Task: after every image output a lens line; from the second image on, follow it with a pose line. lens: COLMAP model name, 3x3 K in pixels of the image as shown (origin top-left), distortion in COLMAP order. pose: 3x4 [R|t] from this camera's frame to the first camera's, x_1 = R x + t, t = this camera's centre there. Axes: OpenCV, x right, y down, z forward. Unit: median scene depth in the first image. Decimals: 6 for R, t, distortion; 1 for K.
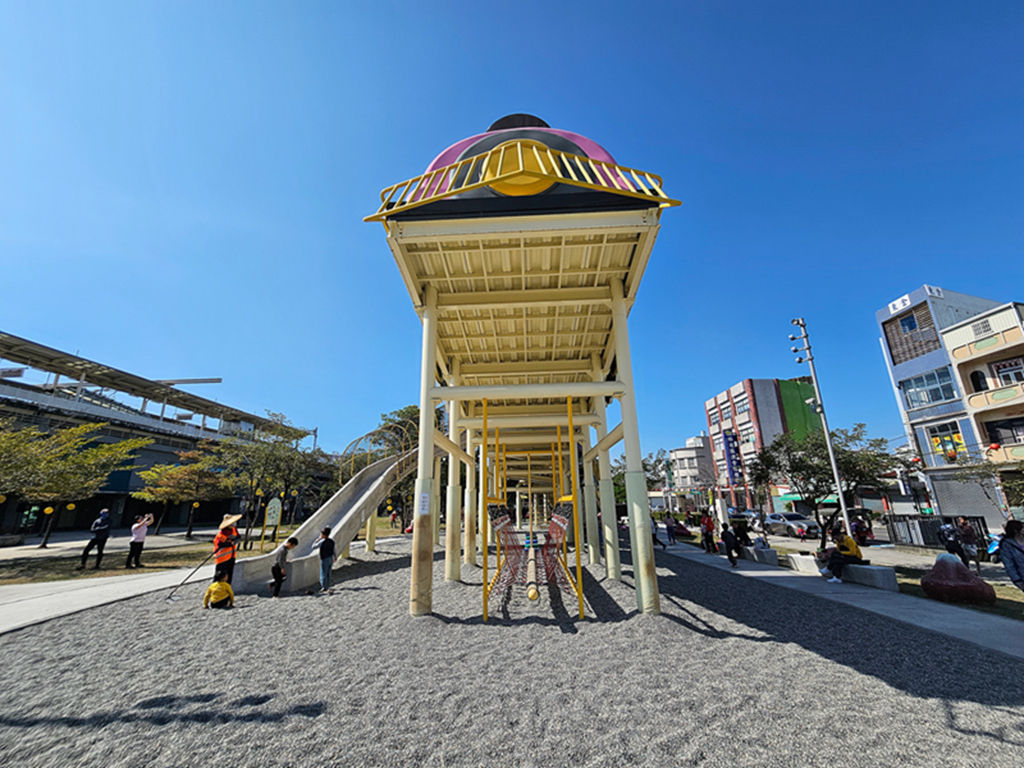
lens RADIAL K [[421.8, 0, 511.0], [0, 421.8, 382.9], [0, 0, 1]] dist [-0.000415, -0.000064]
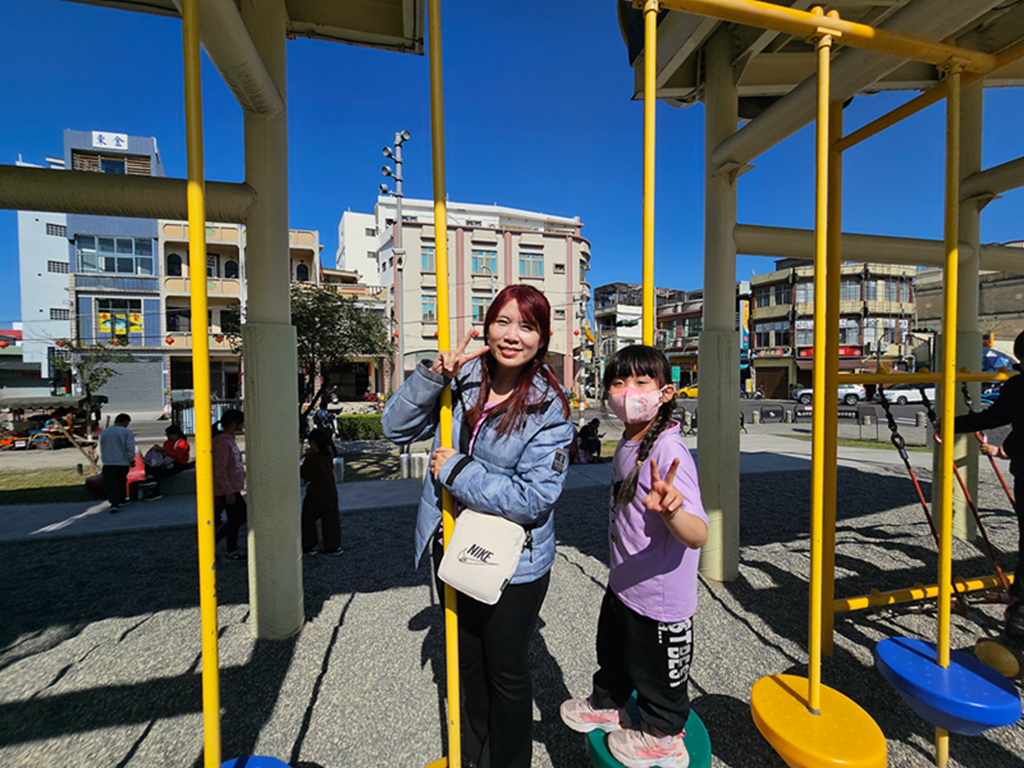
lens RADIAL K [[421.8, 0, 511.2], [0, 421.8, 384.3], [0, 0, 1]] dist [-0.000415, -0.000064]
pose [[-0.273565, -0.007144, 0.961827, -0.028671], [-0.252623, 0.965400, -0.064681, 0.115430], [-0.928086, -0.260674, -0.265905, 0.426004]]
